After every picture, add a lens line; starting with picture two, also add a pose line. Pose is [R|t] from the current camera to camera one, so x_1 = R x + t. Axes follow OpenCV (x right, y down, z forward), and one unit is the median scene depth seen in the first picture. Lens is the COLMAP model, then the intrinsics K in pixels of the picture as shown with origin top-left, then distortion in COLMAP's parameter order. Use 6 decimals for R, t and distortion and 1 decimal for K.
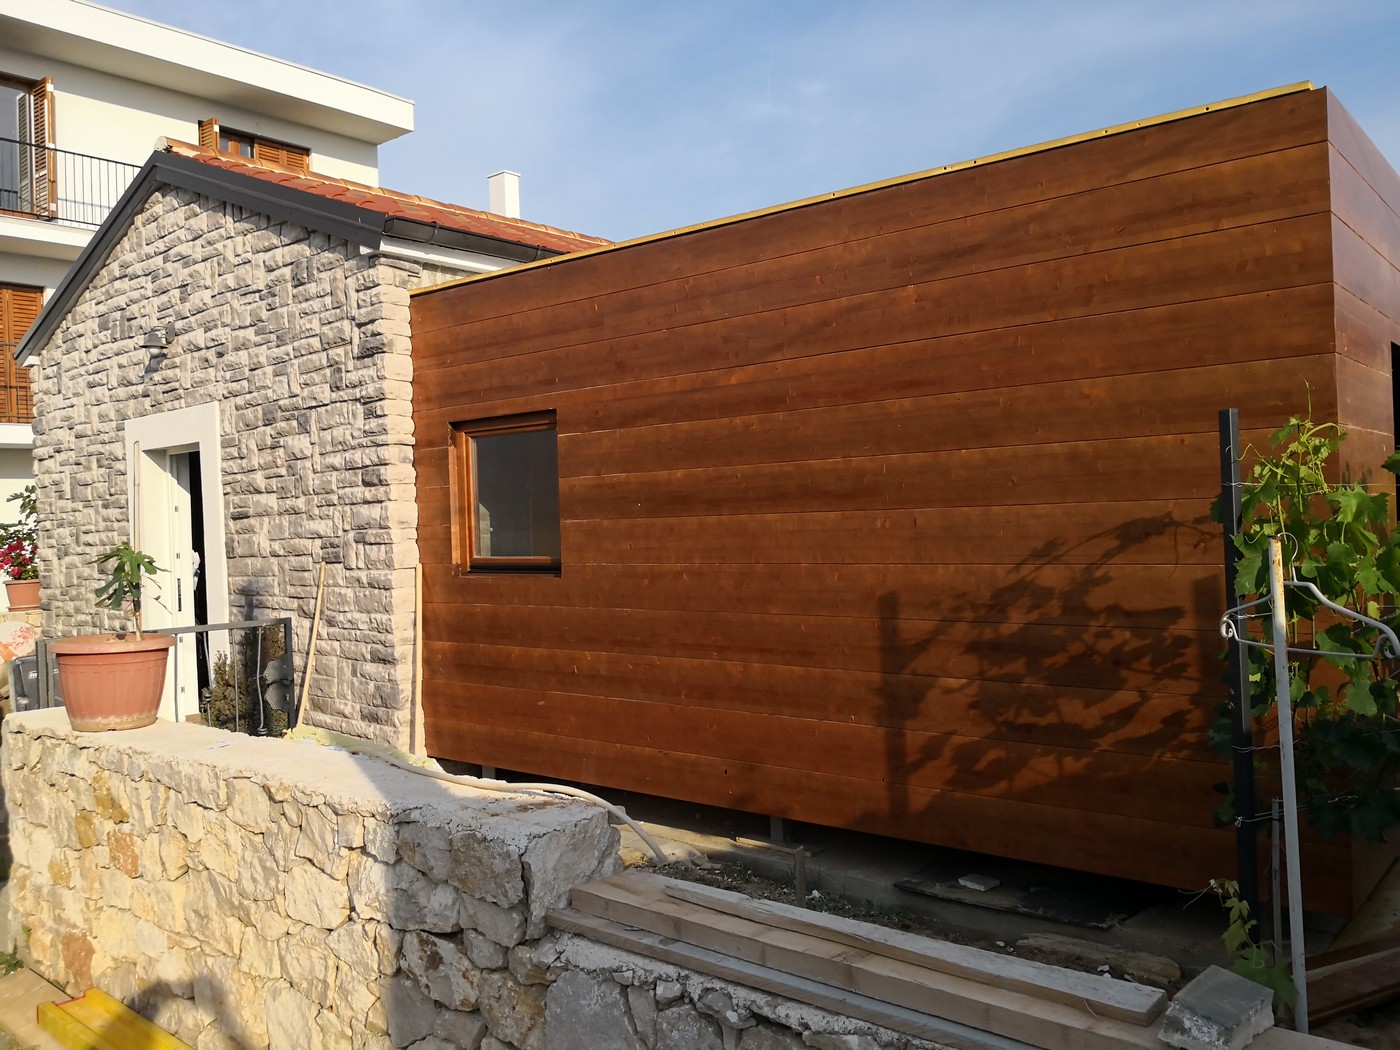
lens RADIAL K [[1115.8, 0, 700.0], [0, 1115.8, 525.0], [0, 0, 1]] dist [0.006272, 0.000990]
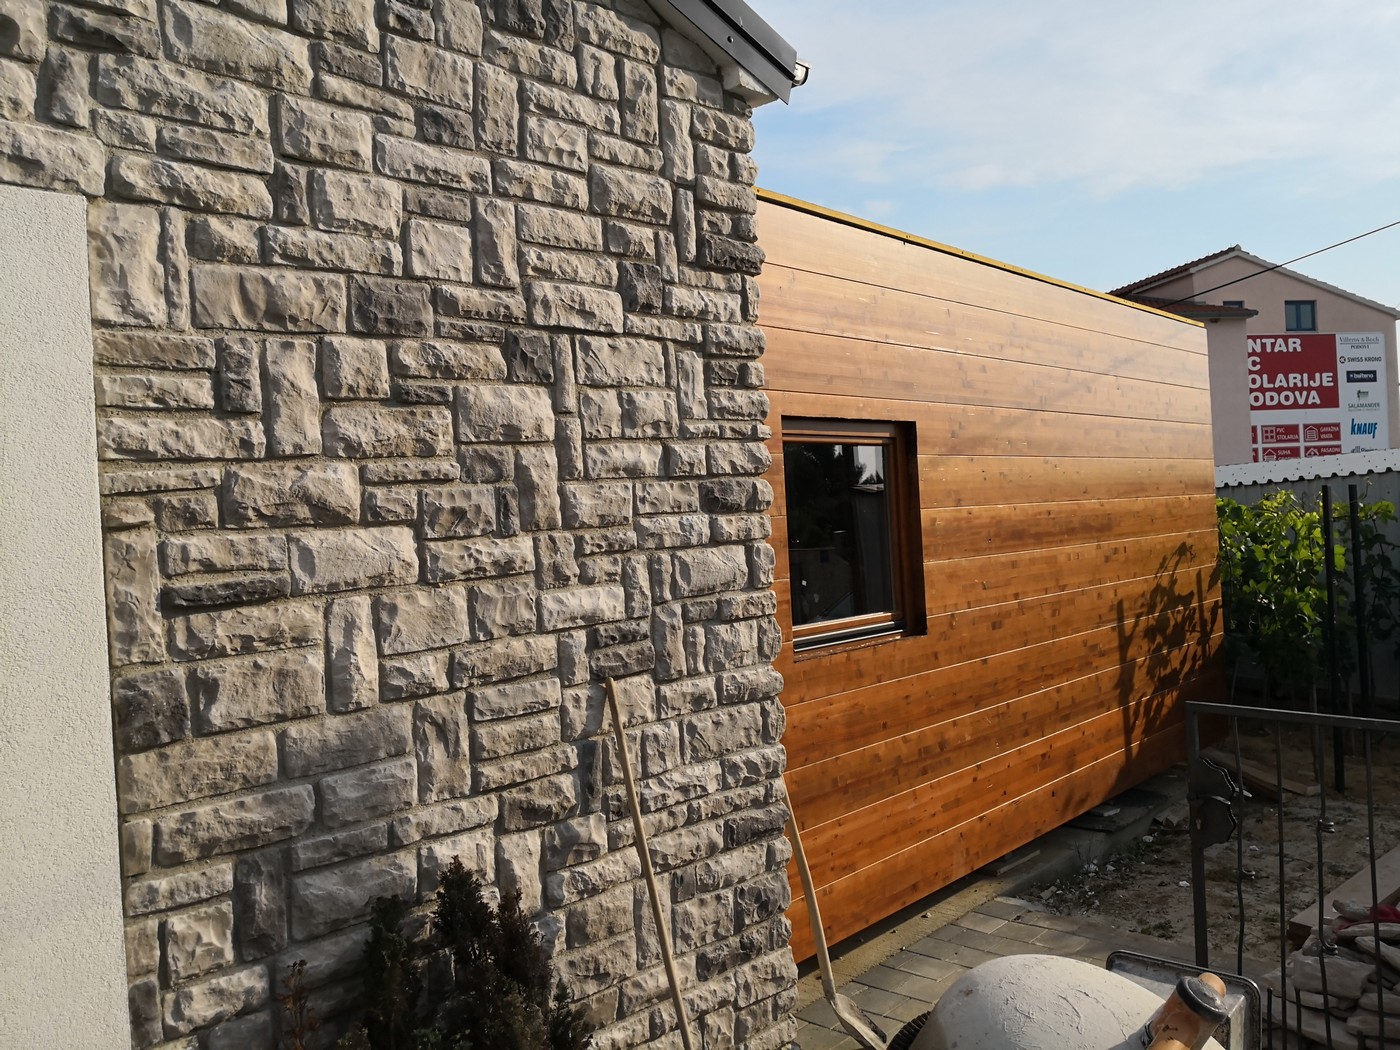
lens RADIAL K [[1115.8, 0, 700.0], [0, 1115.8, 525.0], [0, 0, 1]] dist [0.006272, 0.000990]
pose [[0.054424, 0.025213, 0.998200, -0.789665], [0.054170, 0.998134, -0.028164, -0.013951], [-0.997047, 0.055605, 0.052957, 0.940856]]
